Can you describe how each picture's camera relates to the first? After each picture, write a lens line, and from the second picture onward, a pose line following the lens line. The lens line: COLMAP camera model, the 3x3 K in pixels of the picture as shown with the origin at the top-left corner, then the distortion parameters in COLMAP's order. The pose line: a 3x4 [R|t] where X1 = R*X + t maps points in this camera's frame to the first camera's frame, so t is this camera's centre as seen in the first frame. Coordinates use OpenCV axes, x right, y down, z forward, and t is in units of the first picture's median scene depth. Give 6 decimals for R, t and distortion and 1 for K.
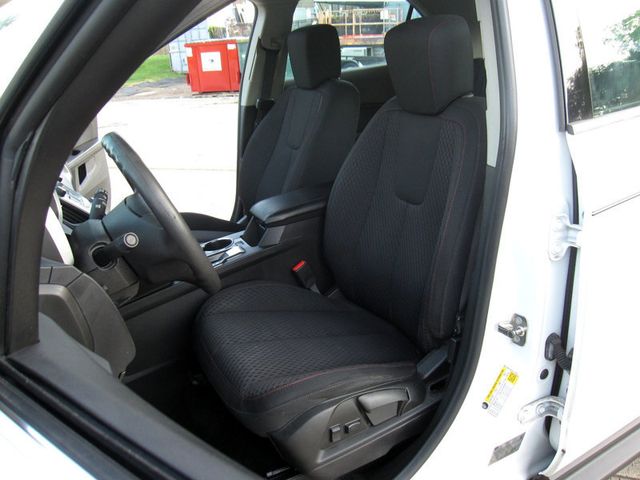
lens RADIAL K [[533.5, 0, 320.0], [0, 533.5, 240.0], [0, 0, 1]] dist [-0.041315, 0.004107]
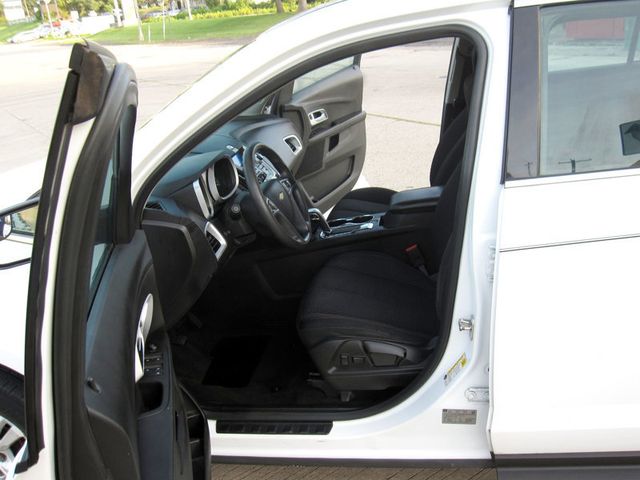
lens RADIAL K [[624.0, 0, 320.0], [0, 624.0, 240.0], [0, 0, 1]] dist [-0.073199, 0.021694]
pose [[0.790073, 0.208849, -0.576339, 0.845162], [-0.166744, 0.977942, 0.125799, -0.158613], [0.589899, -0.003290, 0.807470, -0.418085]]
